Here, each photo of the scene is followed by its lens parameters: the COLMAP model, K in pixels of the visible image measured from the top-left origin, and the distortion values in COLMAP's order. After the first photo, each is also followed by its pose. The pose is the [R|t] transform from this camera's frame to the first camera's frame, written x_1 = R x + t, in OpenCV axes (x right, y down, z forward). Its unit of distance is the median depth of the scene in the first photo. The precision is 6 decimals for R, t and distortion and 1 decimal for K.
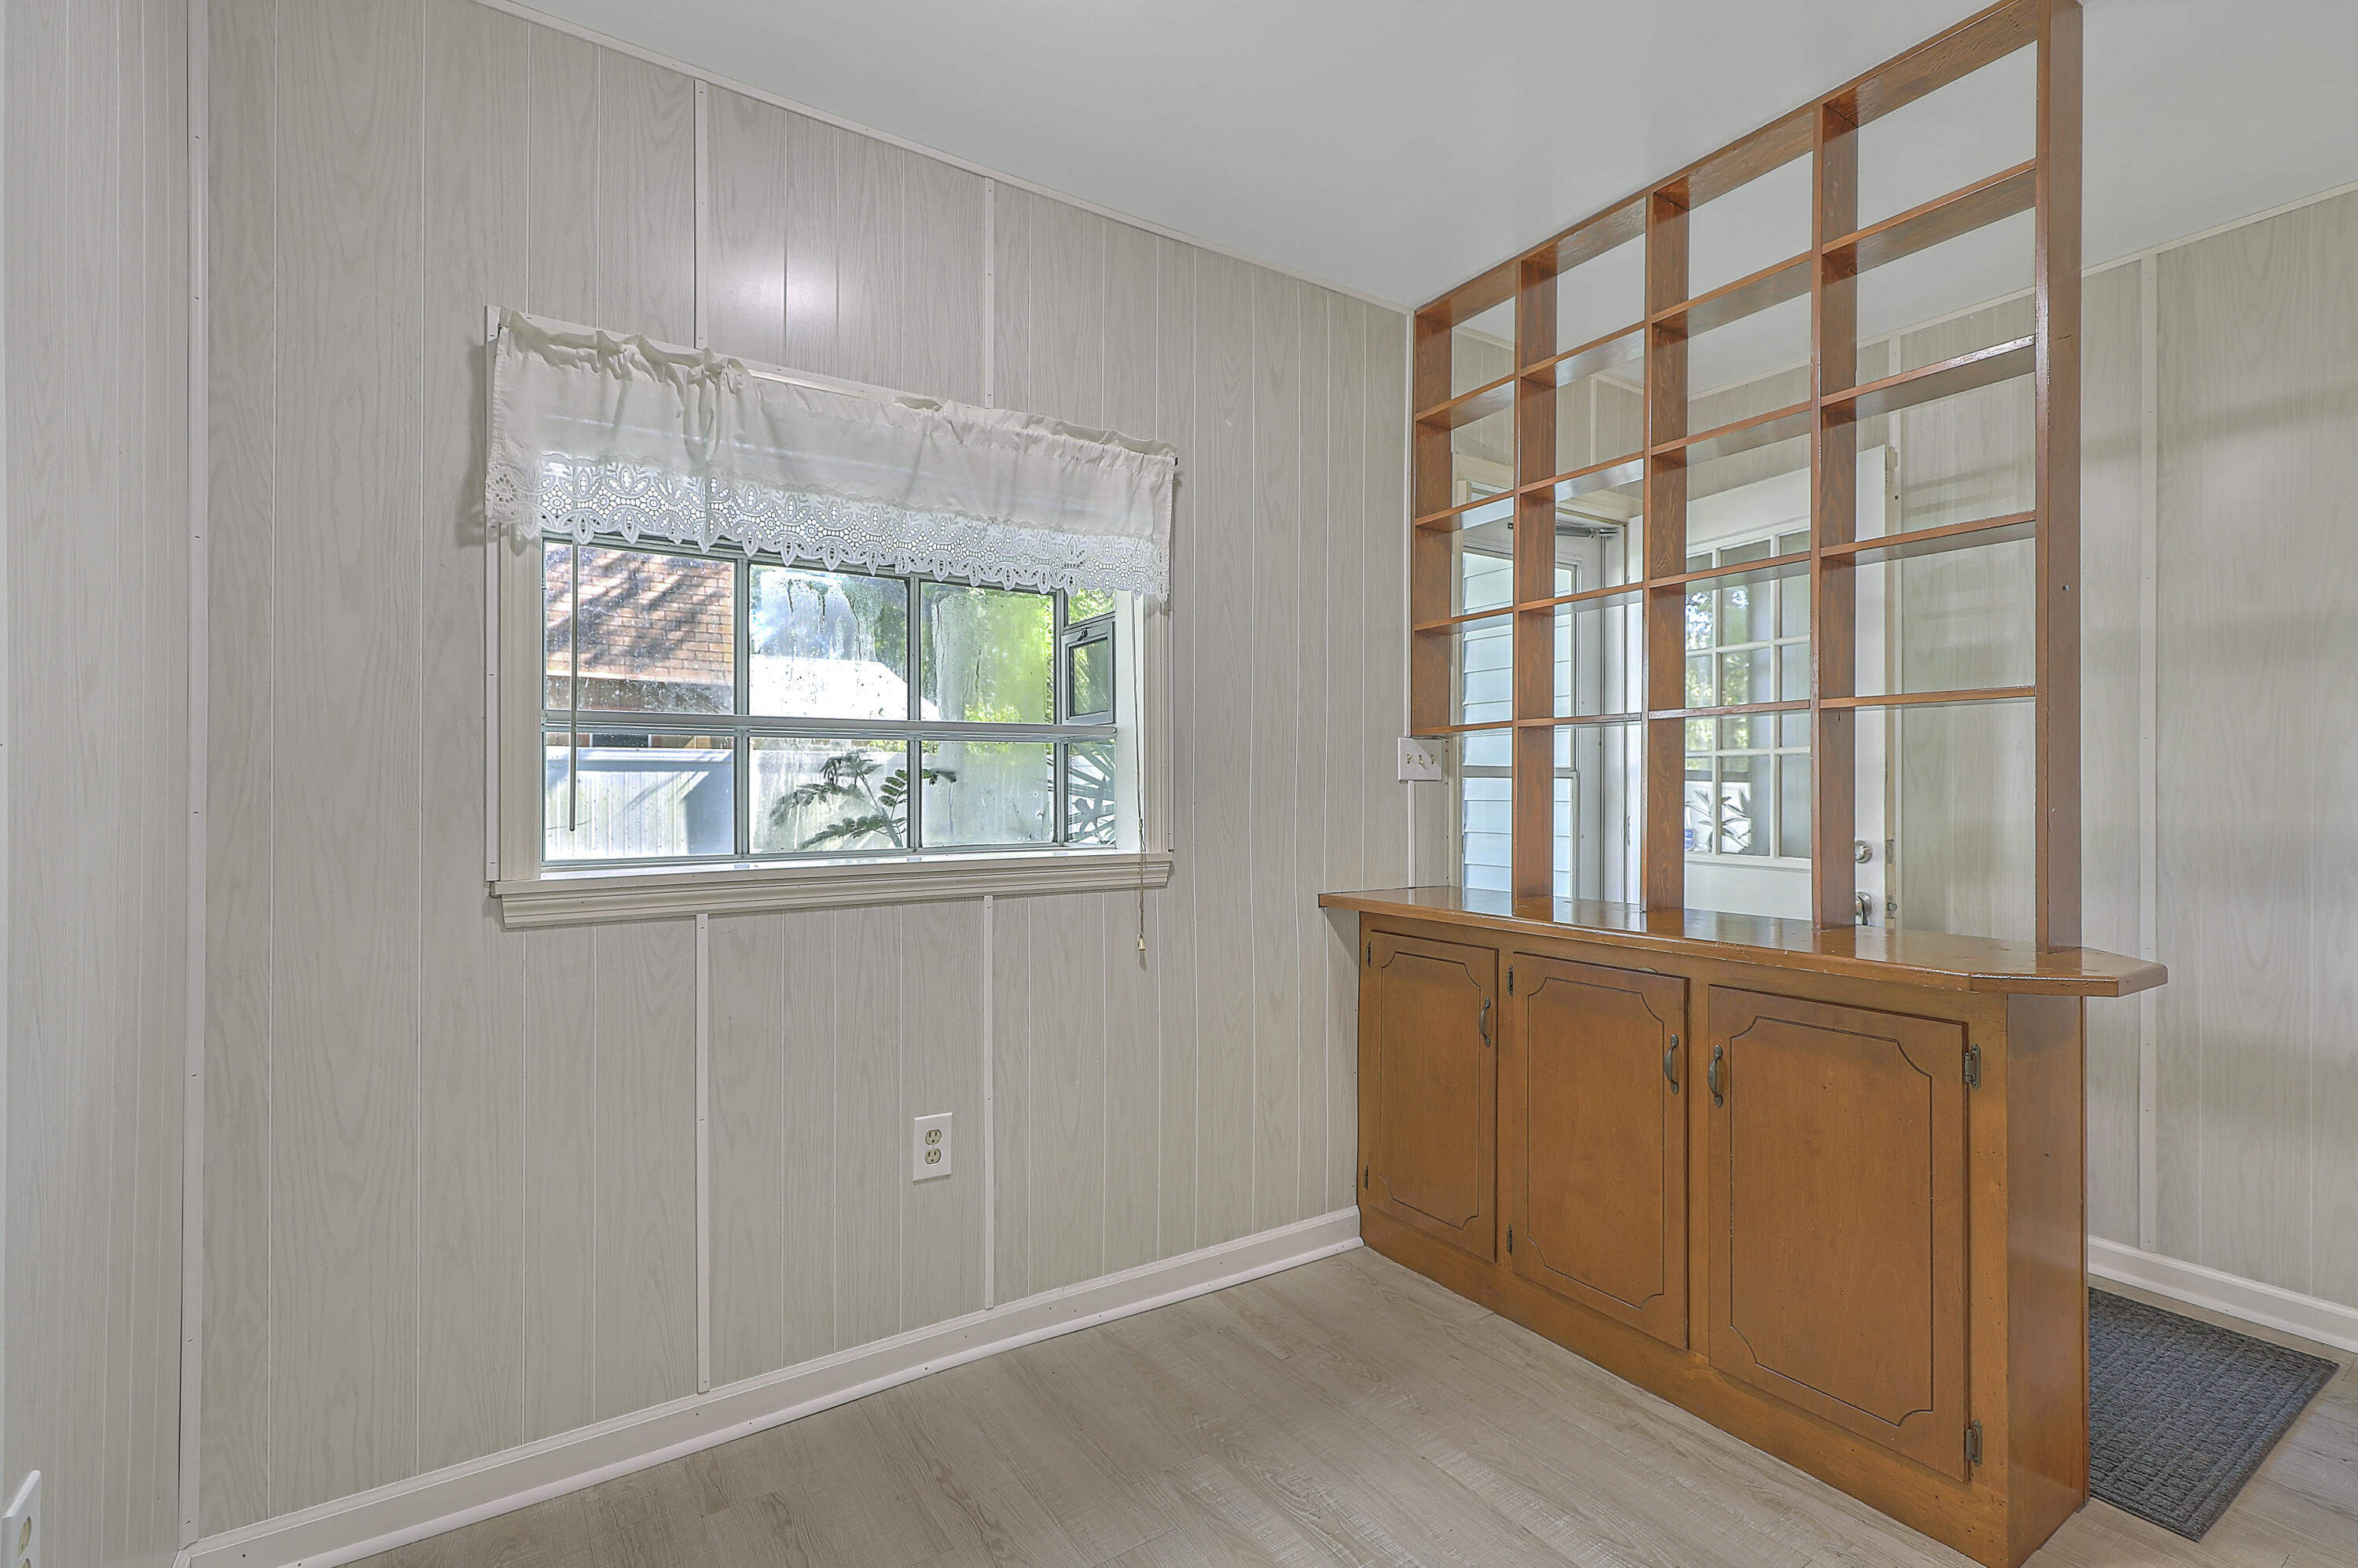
lens RADIAL K [[1081.2, 0, 1179.0], [0, 1081.2, 784.0], [0, 0, 1]] dist [-0.003533, -0.000073]
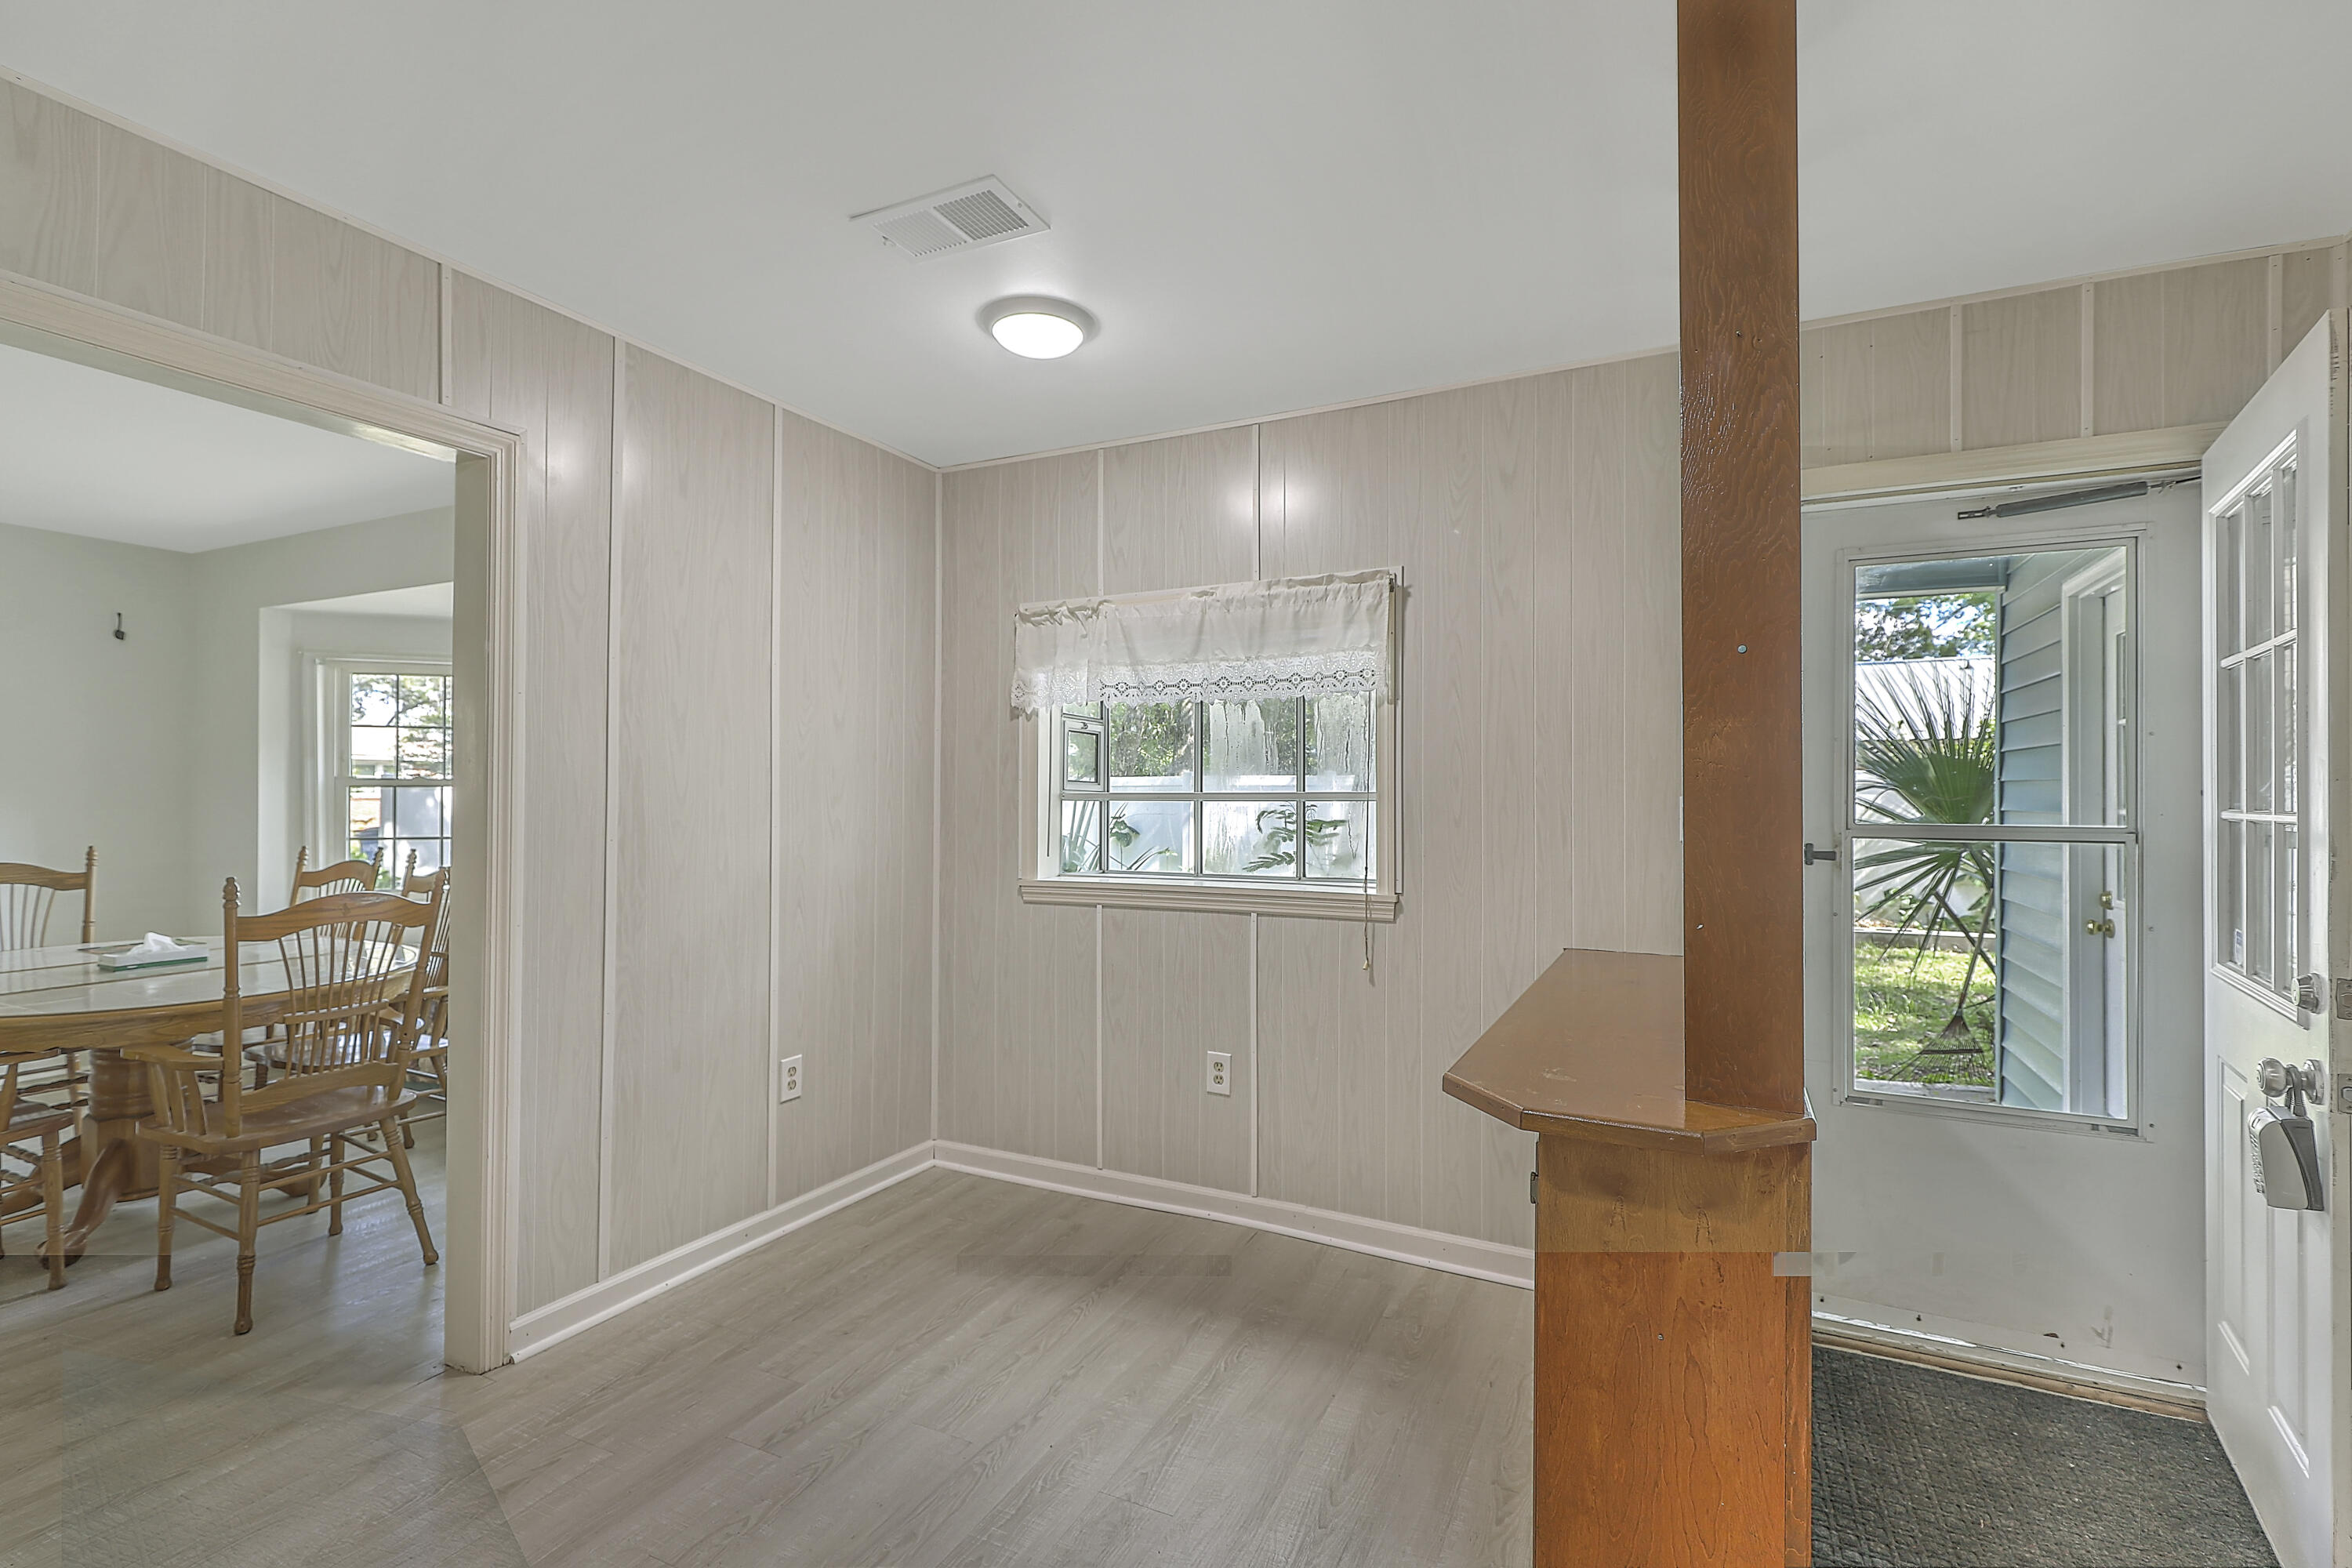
lens RADIAL K [[1061.5, 0, 1176.0], [0, 1061.5, 784.0], [0, 0, 1]] dist [-0.001616, -0.000179]
pose [[0.487511, -0.010359, -0.873055, 1.043525], [-0.002913, 0.999905, -0.013491, -0.052464], [0.873112, 0.009120, 0.487435, 0.208493]]
